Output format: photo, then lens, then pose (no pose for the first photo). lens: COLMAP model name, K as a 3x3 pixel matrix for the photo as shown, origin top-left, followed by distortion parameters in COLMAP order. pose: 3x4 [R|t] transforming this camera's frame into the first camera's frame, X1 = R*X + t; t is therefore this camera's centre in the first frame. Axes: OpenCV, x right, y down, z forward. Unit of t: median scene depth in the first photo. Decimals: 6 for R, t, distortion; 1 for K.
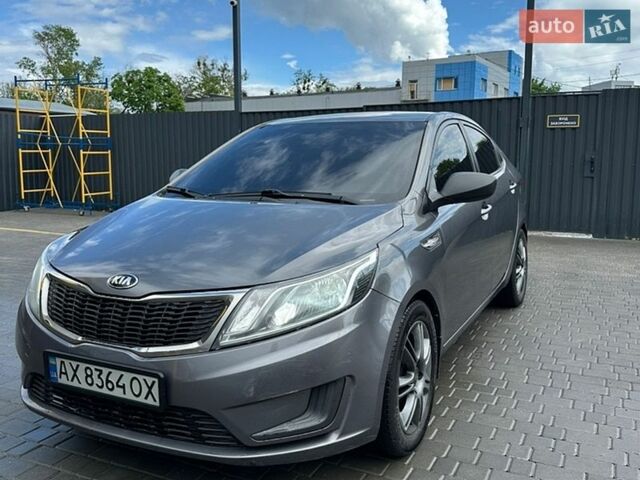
lens RADIAL K [[602.1, 0, 318.4], [0, 602.1, 228.8], [0, 0, 1]] dist [0.144181, -0.299436]
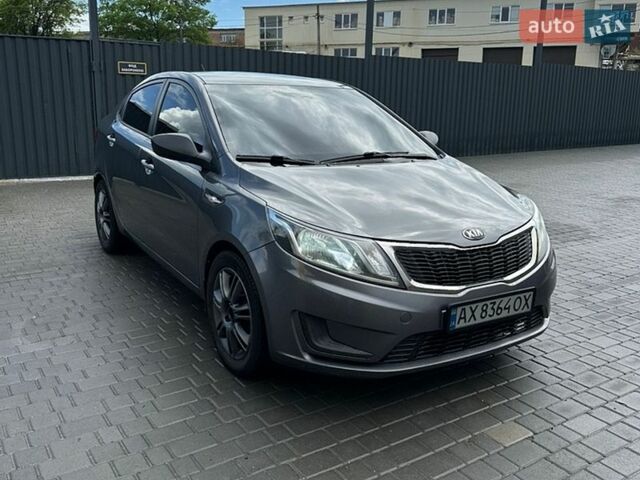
lens RADIAL K [[602.1, 0, 318.4], [0, 602.1, 228.8], [0, 0, 1]] dist [0.144181, -0.299436]
pose [[0.510384, -0.171622, 0.842647, -1.613380], [0.079189, 0.985099, 0.152671, -0.147462], [-0.856293, -0.011193, 0.516370, 0.663729]]
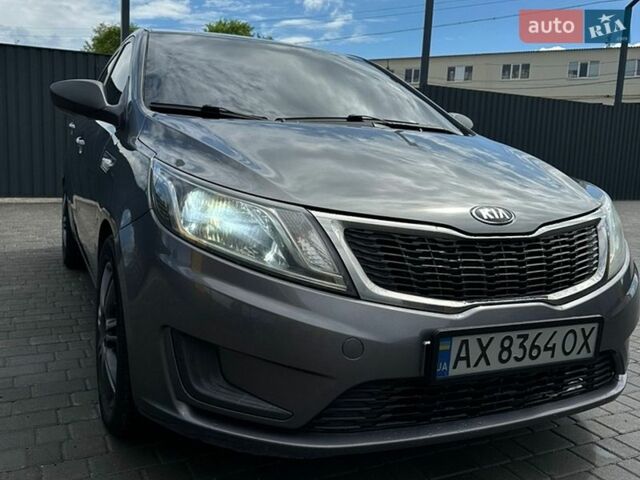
lens RADIAL K [[602.1, 0, 318.4], [0, 602.1, 228.8], [0, 0, 1]] dist [0.144181, -0.299436]
pose [[0.606173, -0.071891, 0.792077, -1.076761], [0.044330, 0.997412, 0.056602, 0.054697], [-0.794097, 0.000802, 0.607791, 0.763059]]
